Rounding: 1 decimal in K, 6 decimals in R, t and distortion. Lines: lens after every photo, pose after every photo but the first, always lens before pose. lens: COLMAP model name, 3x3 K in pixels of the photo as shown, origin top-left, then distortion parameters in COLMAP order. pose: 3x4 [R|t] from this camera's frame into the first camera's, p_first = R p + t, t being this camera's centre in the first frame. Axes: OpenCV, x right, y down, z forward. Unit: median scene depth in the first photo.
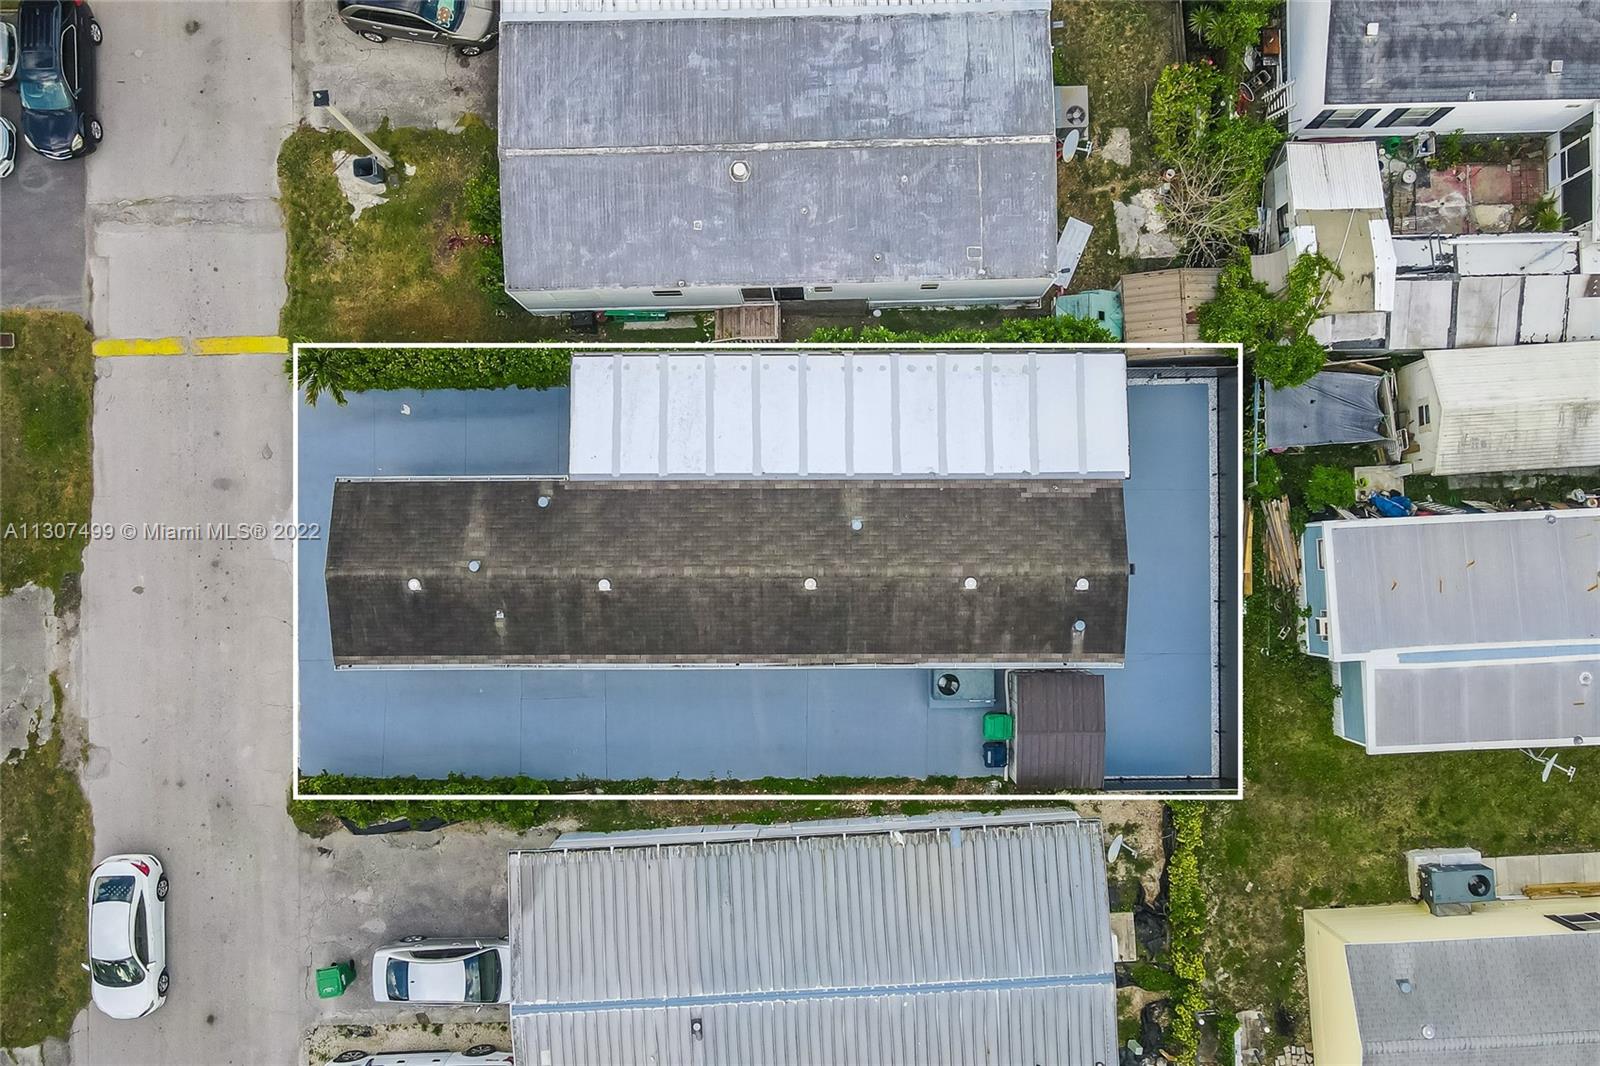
lens RADIAL K [[1185.7, 0, 836.1], [0, 1185.7, 533.6], [0, 0, 1]] dist [0.004243, 0.015254]
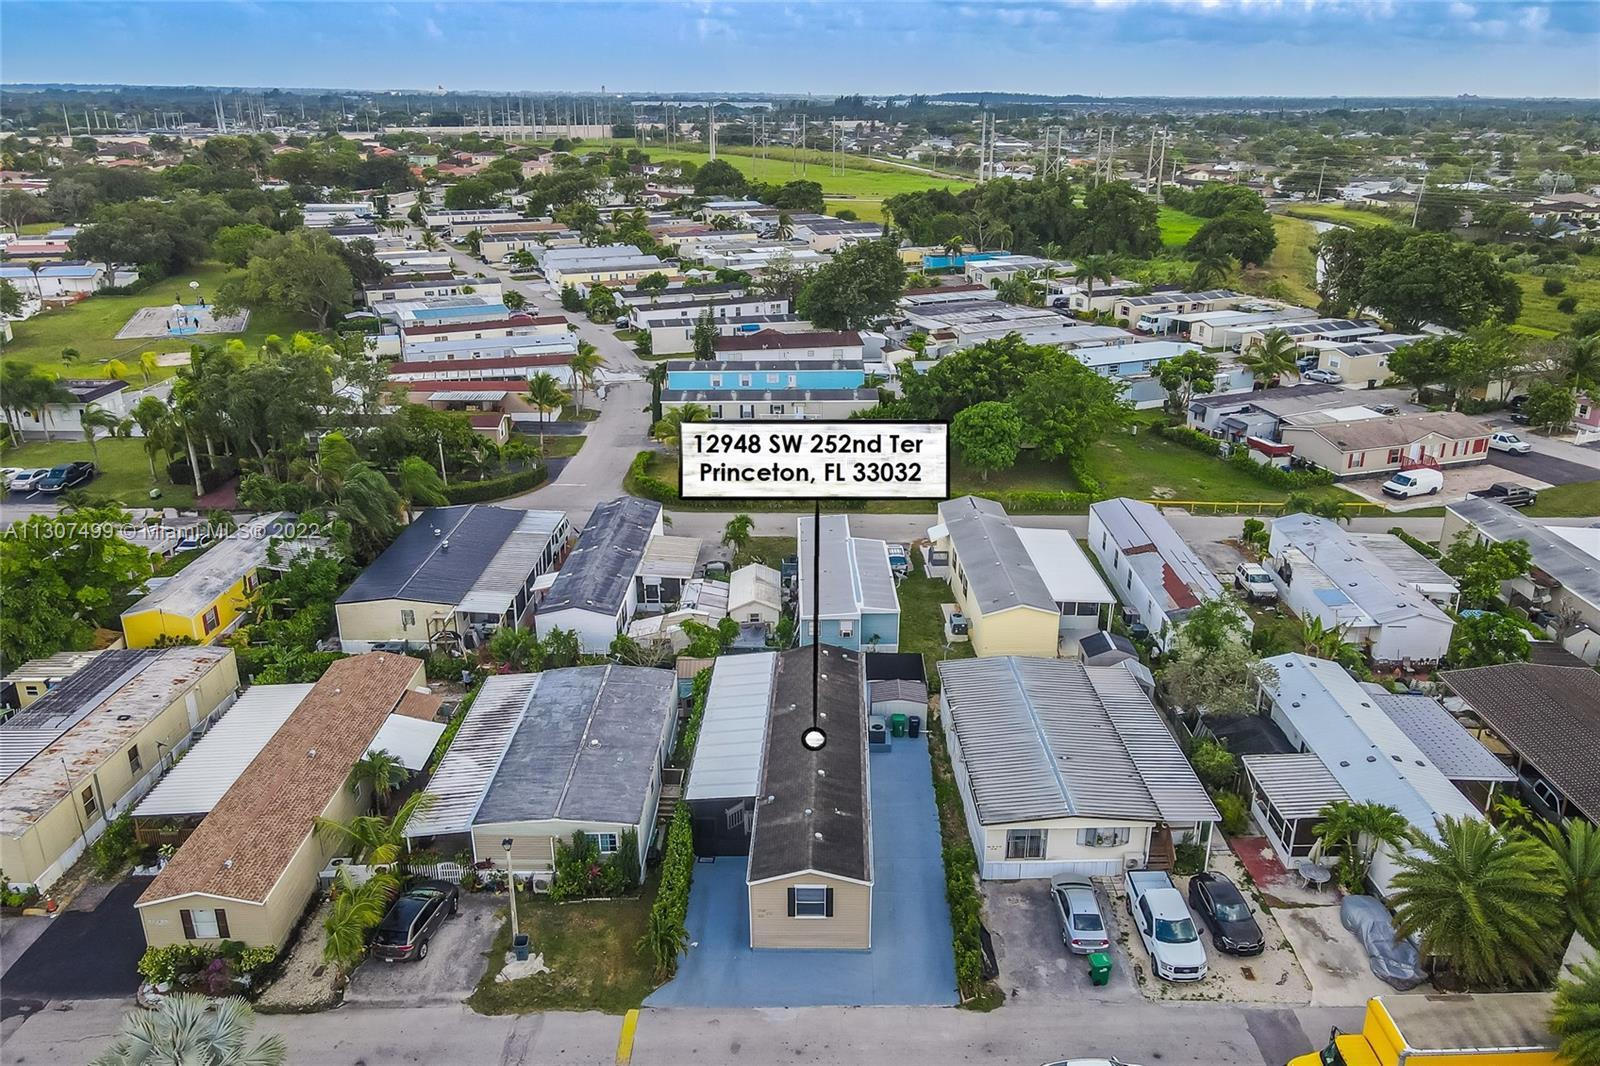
lens RADIAL K [[1185.7, 0, 836.1], [0, 1185.7, 533.6], [0, 0, 1]] dist [0.004243, 0.015254]
pose [[0.009695, -0.344390, 0.938777, -1.521585], [0.999447, 0.033186, 0.001853, 0.045034], [-0.031792, 0.938240, 0.344521, 0.051811]]
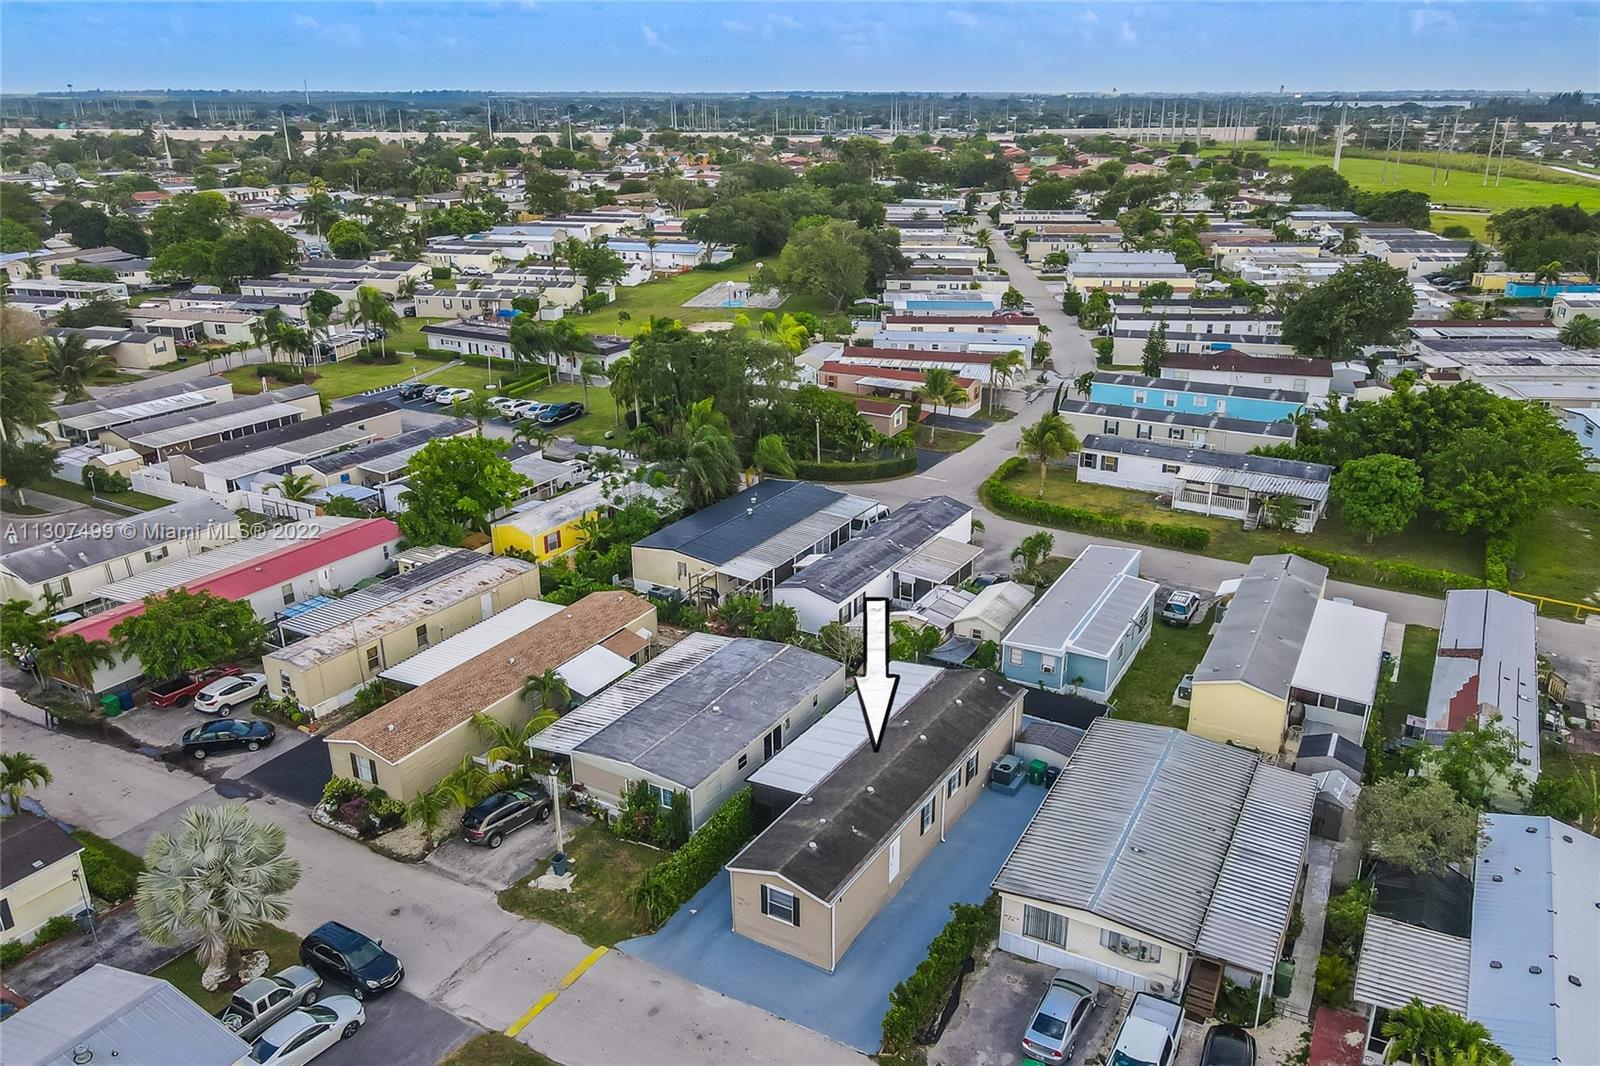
lens RADIAL K [[1185.7, 0, 836.1], [0, 1185.7, 533.6], [0, 0, 1]] dist [0.004243, 0.015254]
pose [[0.507370, -0.296949, 0.808948, -1.338159], [0.861409, 0.200302, -0.466747, 0.650950], [-0.023433, 0.933649, 0.357422, 0.023168]]
